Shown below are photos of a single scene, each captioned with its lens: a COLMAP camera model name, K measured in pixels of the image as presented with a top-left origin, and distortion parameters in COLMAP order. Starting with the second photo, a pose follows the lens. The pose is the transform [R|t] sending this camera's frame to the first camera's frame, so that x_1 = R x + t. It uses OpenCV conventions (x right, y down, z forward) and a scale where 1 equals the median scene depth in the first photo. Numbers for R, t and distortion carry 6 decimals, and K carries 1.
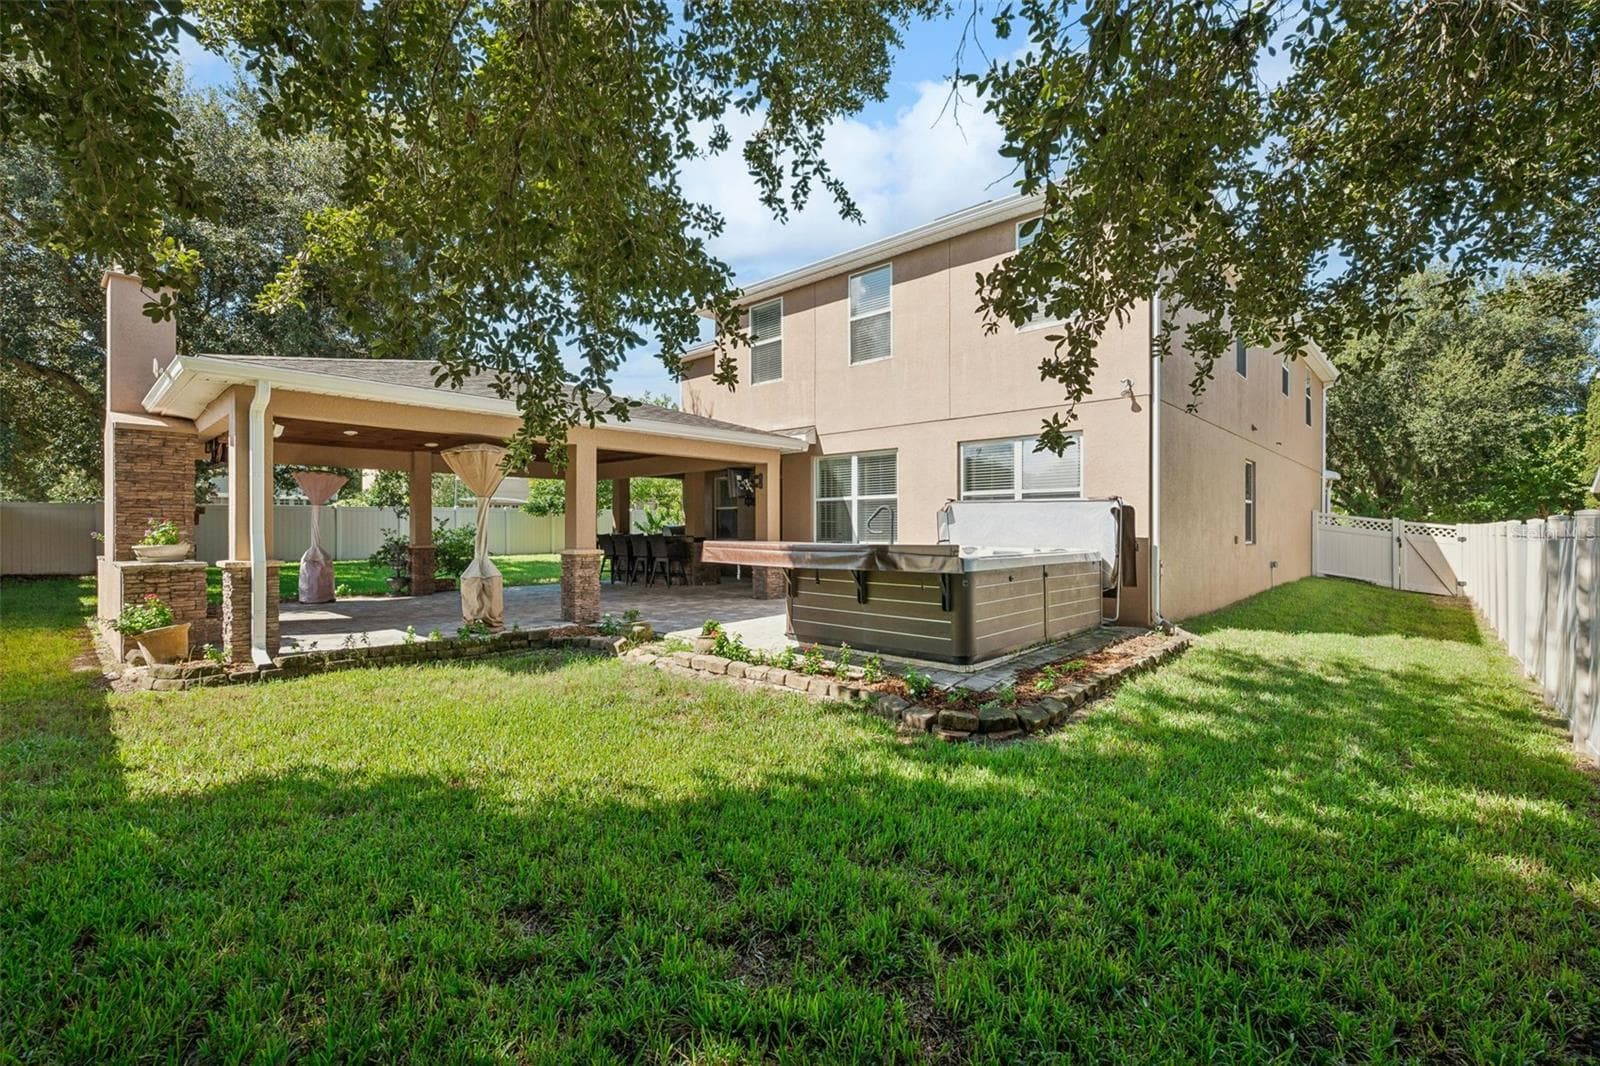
lens RADIAL K [[697.0, 0, 800.0], [0, 697.0, 533.0], [0, 0, 1]] dist [0.002248, 0.000390]
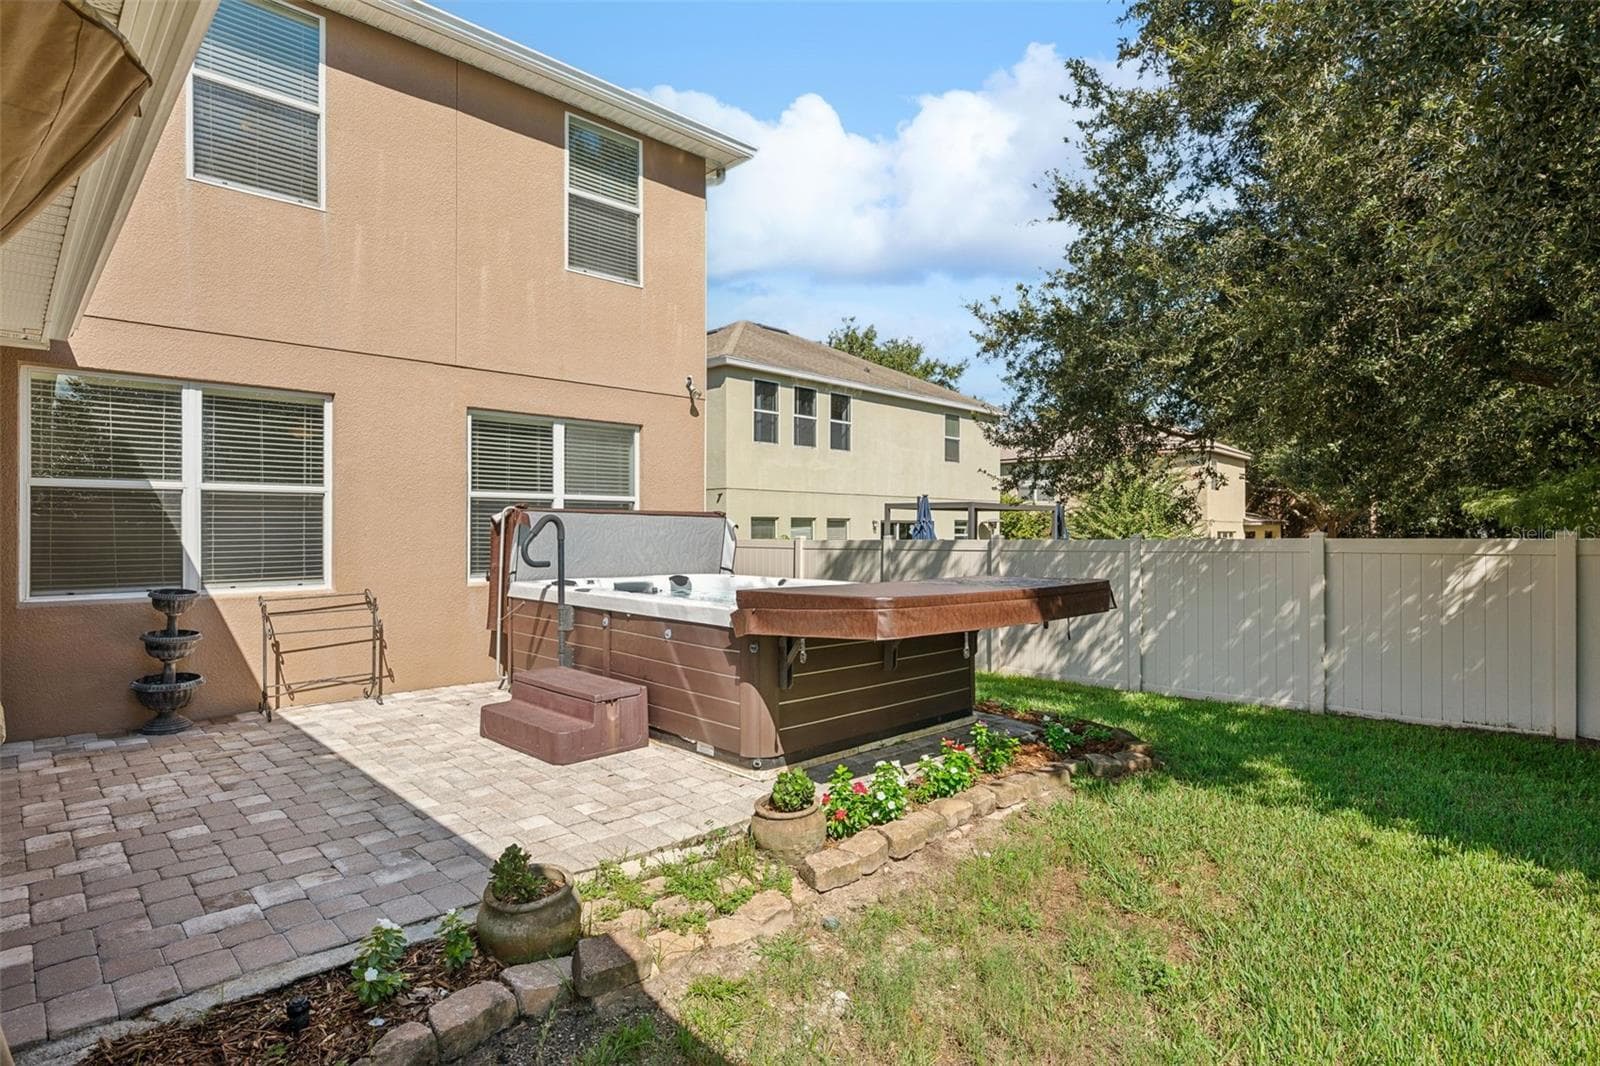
lens RADIAL K [[831.6, 0, 800.0], [0, 831.6, 533.0], [0, 0, 1]] dist [0.000280, 0.000009]
pose [[0.060072, -0.003353, 0.998188, -0.420073], [0.003989, 0.999987, 0.003119, -0.021033], [-0.998186, 0.003795, 0.060085, 0.593386]]
